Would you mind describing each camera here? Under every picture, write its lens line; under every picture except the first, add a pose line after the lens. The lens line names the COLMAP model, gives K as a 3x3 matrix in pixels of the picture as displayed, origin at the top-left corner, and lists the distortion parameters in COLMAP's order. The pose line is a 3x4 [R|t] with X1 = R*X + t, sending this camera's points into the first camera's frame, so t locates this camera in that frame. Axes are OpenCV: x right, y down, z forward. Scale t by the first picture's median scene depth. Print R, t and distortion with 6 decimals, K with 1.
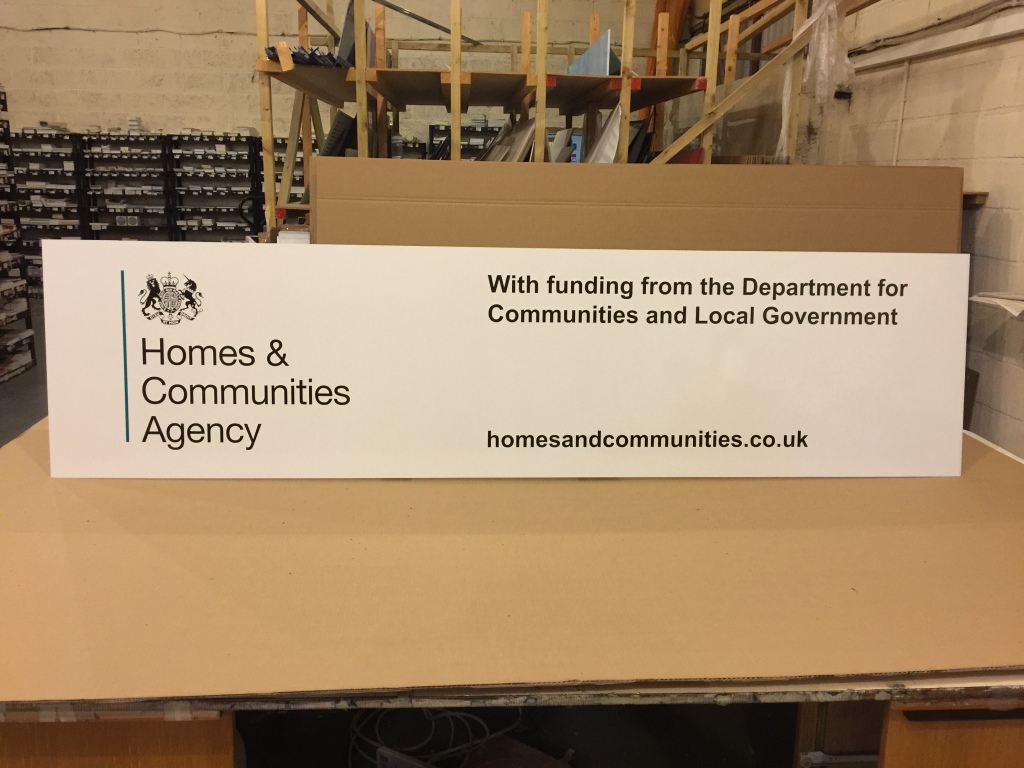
lens RADIAL K [[864.9, 0, 510.4], [0, 864.9, 373.7], [0, 0, 1]] dist [0.066975, -0.005343]
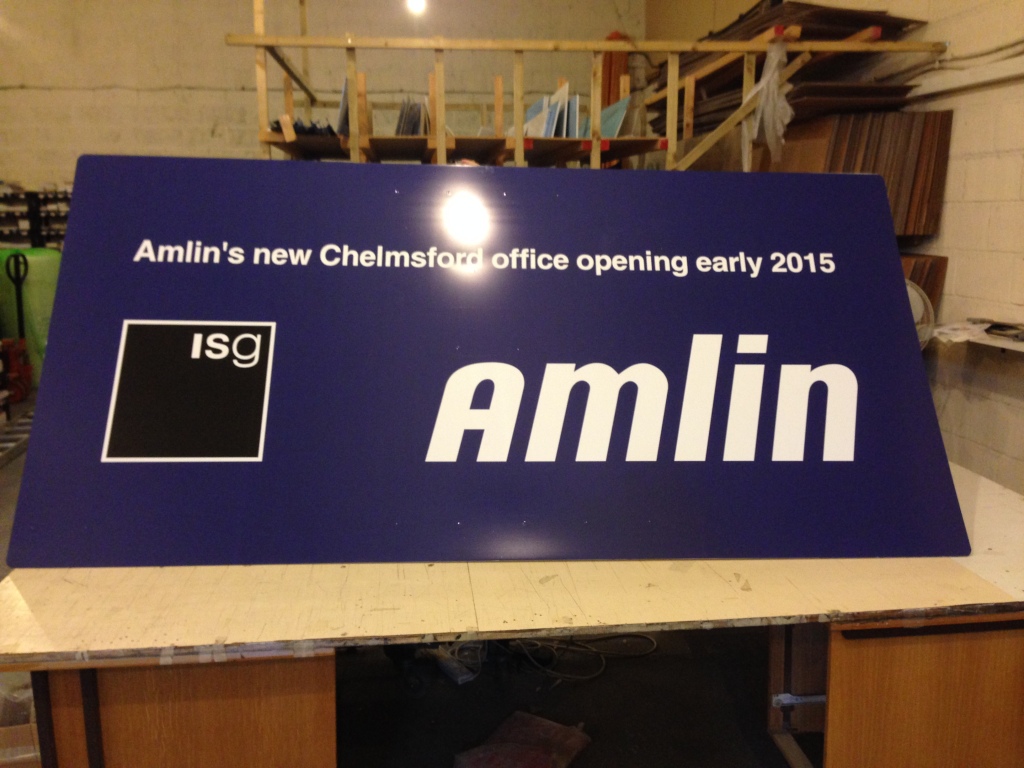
lens RADIAL K [[978.5, 0, 512.0], [0, 978.5, 384.0], [0, 0, 1]] dist [0.144730, -0.004757]
pose [[0.997693, -0.034547, 0.058438, -0.050357], [0.037608, 0.997932, -0.052127, 0.026904], [-0.056516, 0.054205, 0.996929, -0.198470]]
